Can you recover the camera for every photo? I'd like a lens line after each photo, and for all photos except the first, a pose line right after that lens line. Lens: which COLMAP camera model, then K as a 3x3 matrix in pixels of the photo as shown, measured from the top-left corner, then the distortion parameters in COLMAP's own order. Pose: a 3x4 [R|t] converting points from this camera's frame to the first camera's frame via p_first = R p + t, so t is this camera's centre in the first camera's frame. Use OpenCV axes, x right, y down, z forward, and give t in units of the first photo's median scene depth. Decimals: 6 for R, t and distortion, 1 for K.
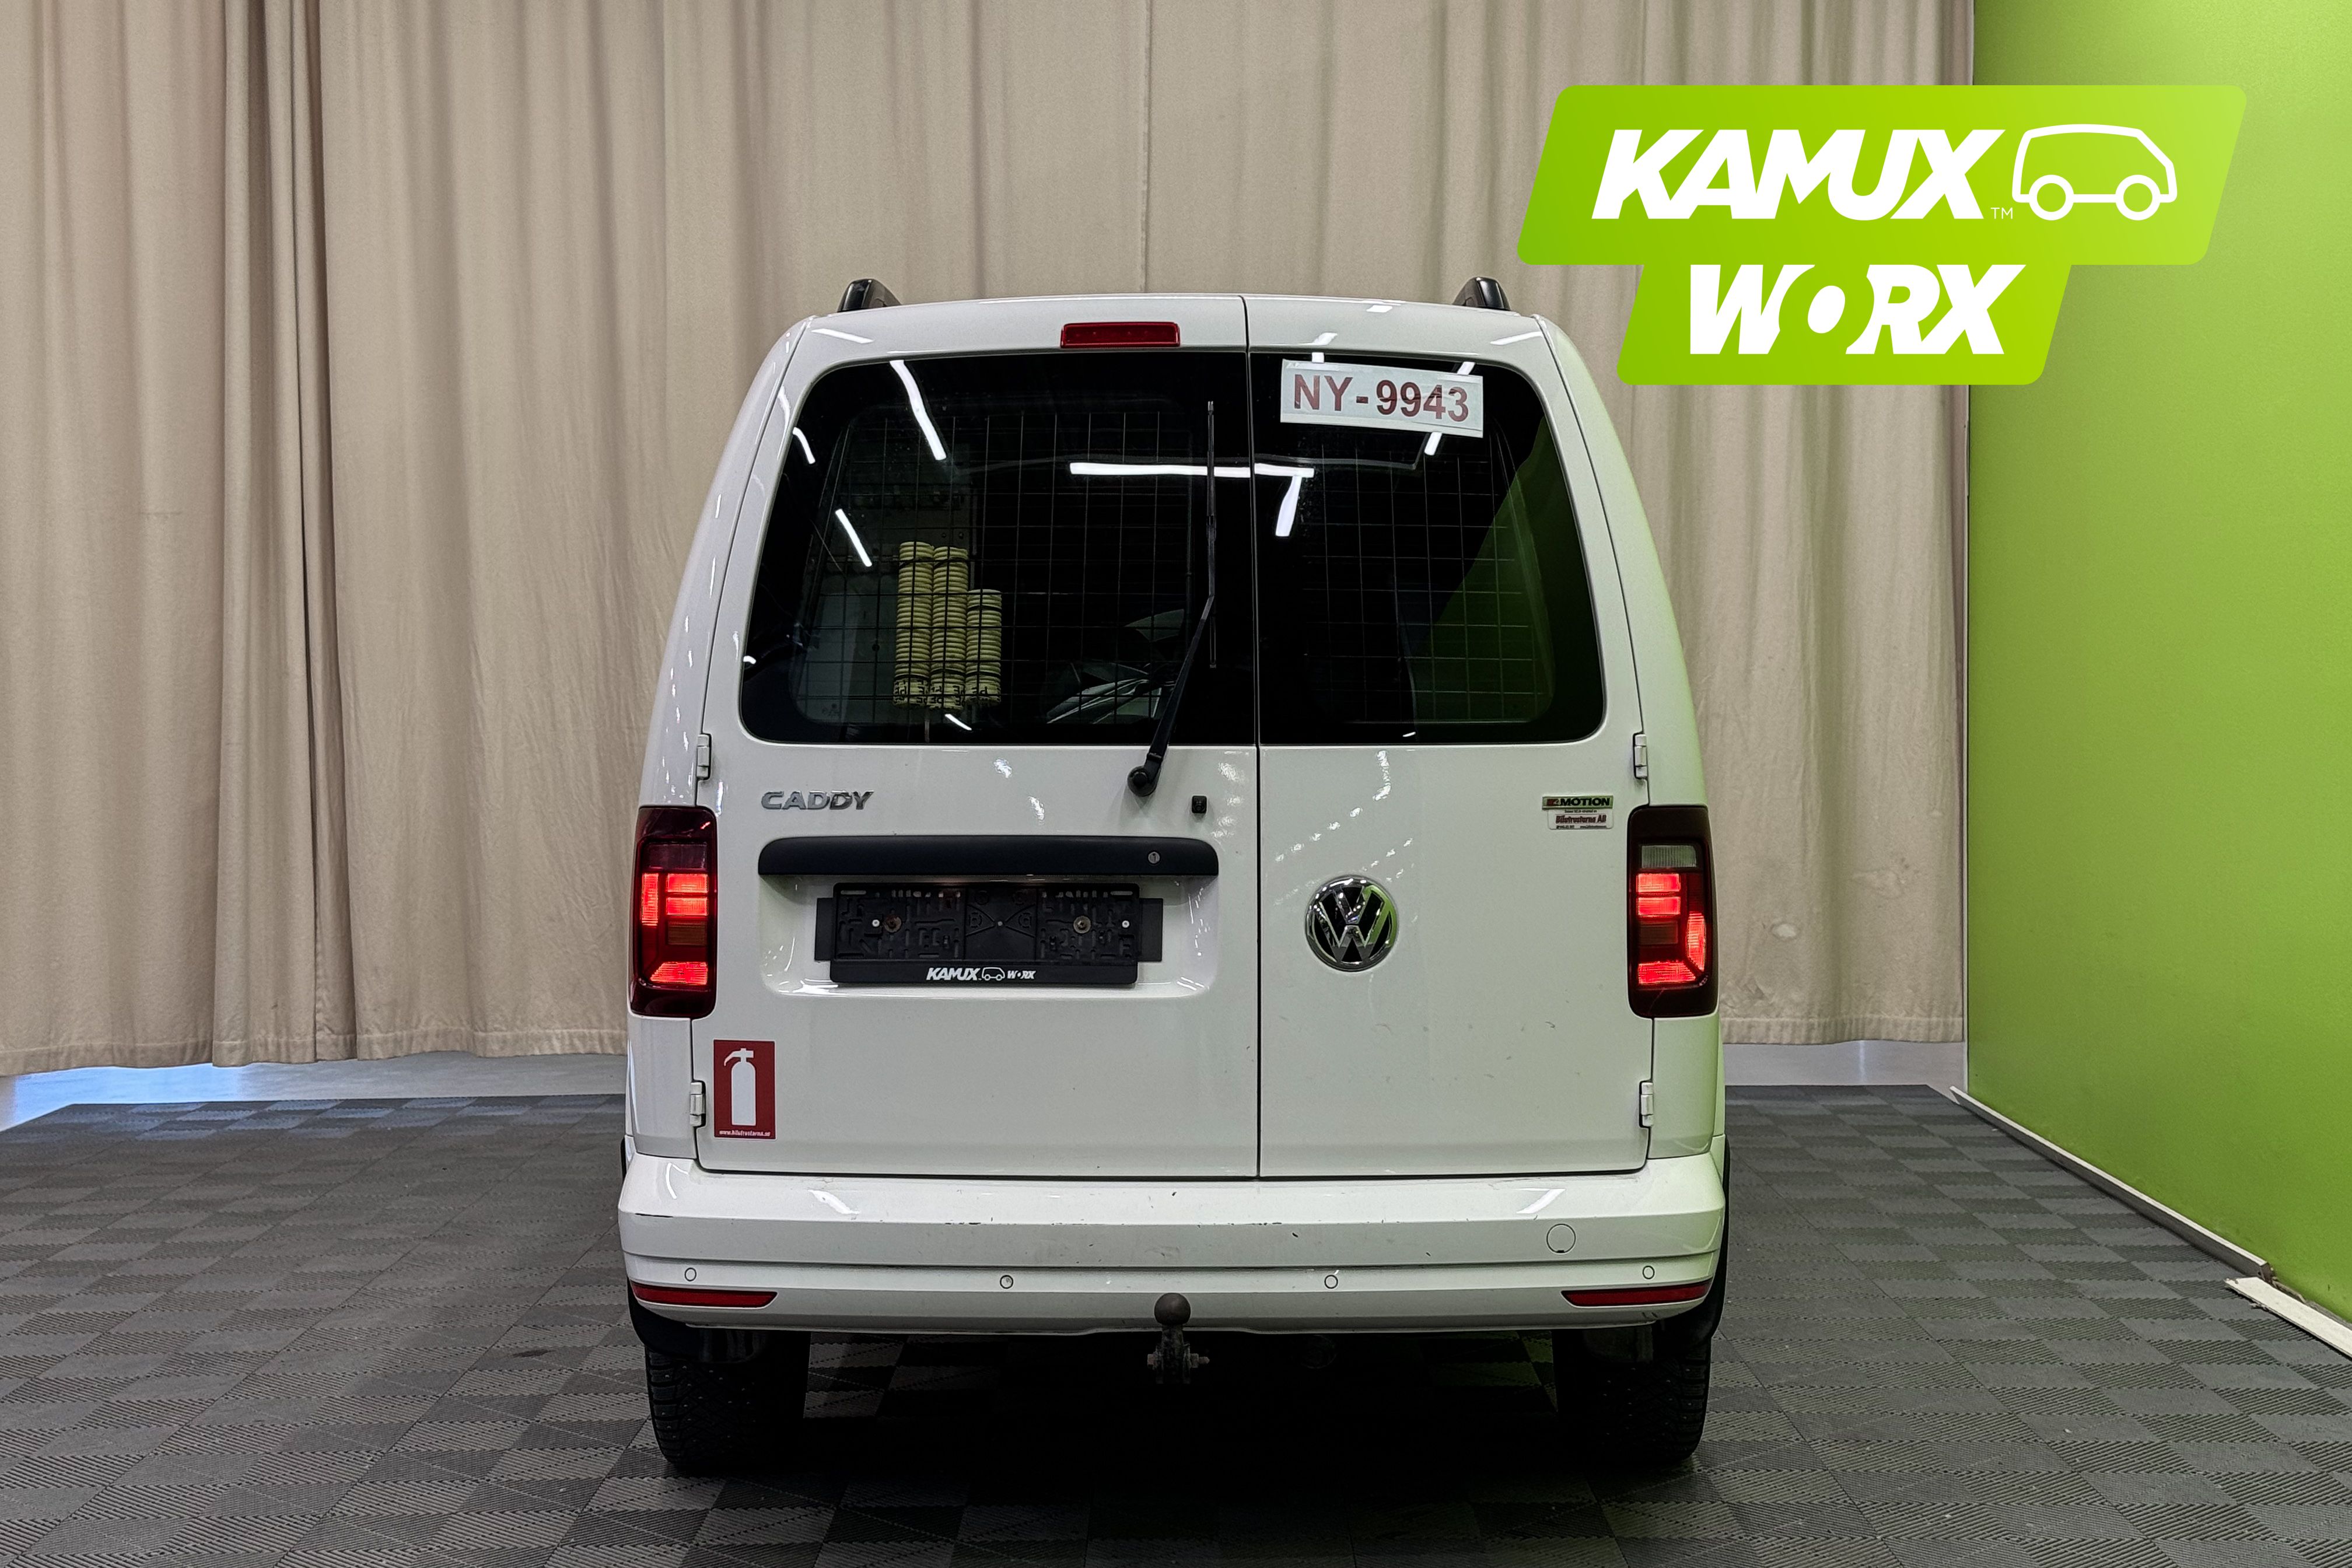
lens RADIAL K [[3224.8, 0, 1176.0], [0, 3224.8, 784.0], [0, 0, 1]] dist [0.171902, -0.050552]
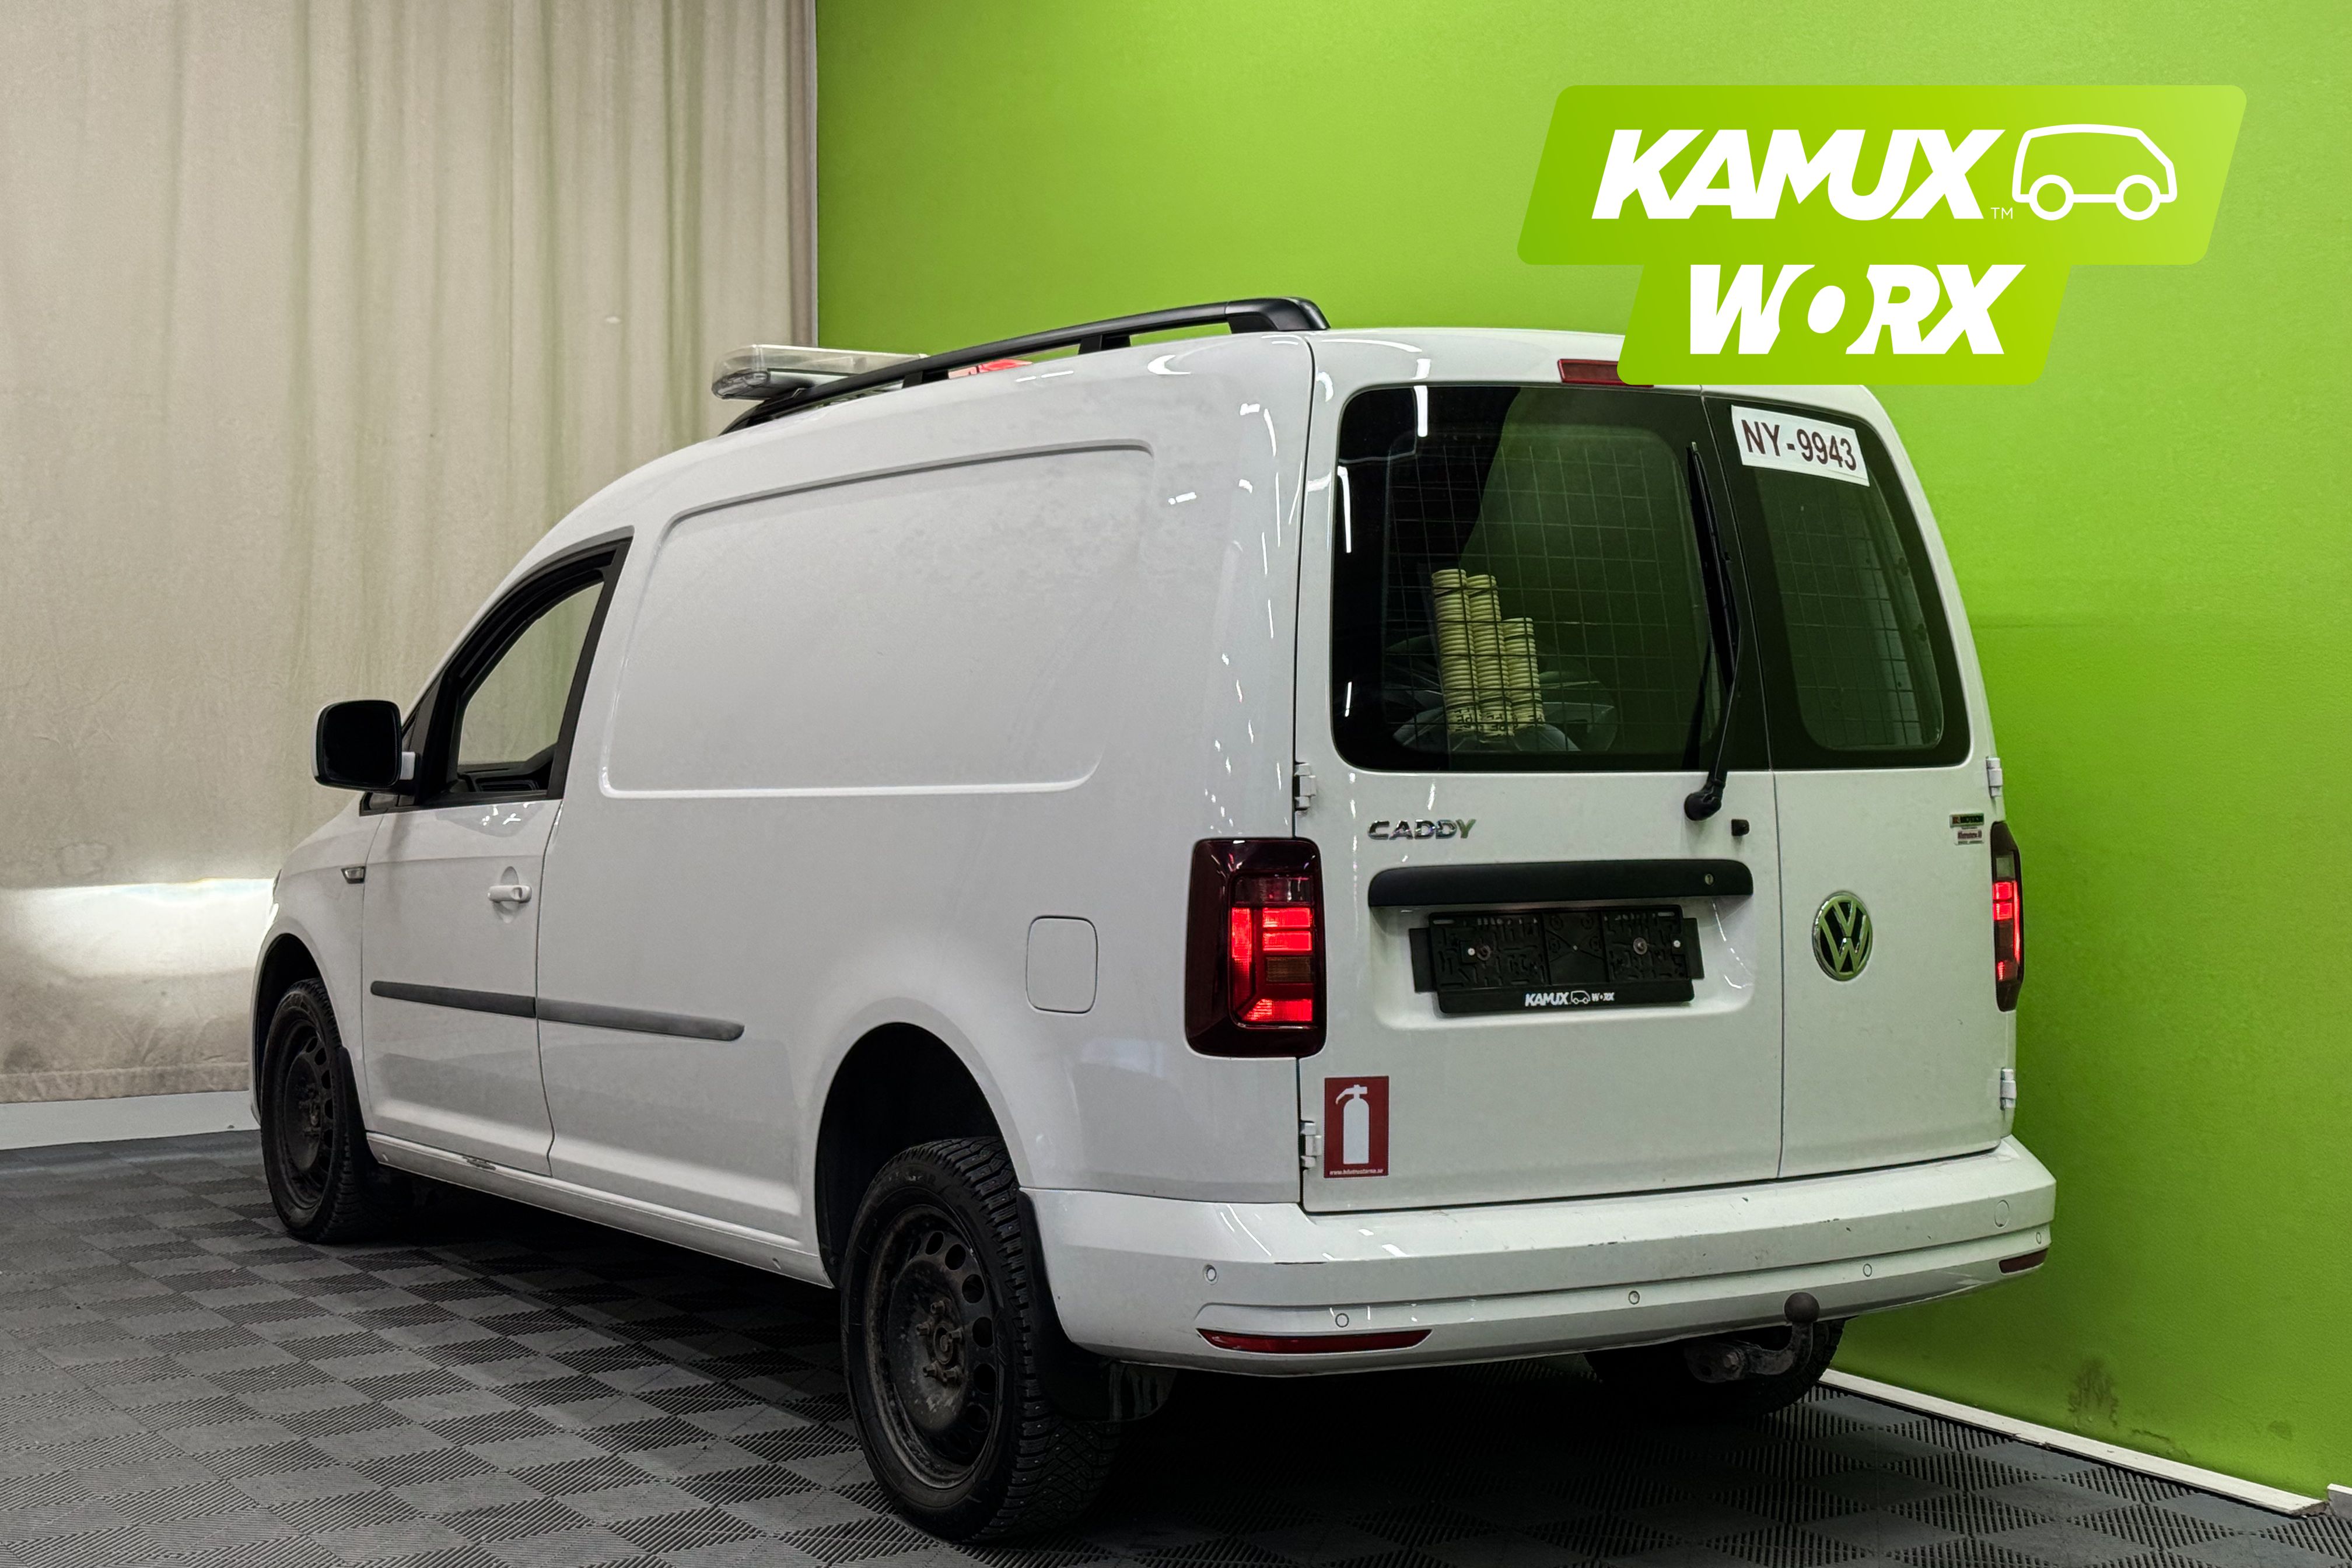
lens RADIAL K [[3224.8, 0, 1176.0], [0, 3224.8, 784.0], [0, 0, 1]] dist [0.171902, -0.050552]
pose [[0.836730, -0.010333, 0.547518, -0.576168], [0.011298, 0.999935, 0.001606, -0.009116], [-0.547499, 0.004842, 0.836793, 0.173577]]
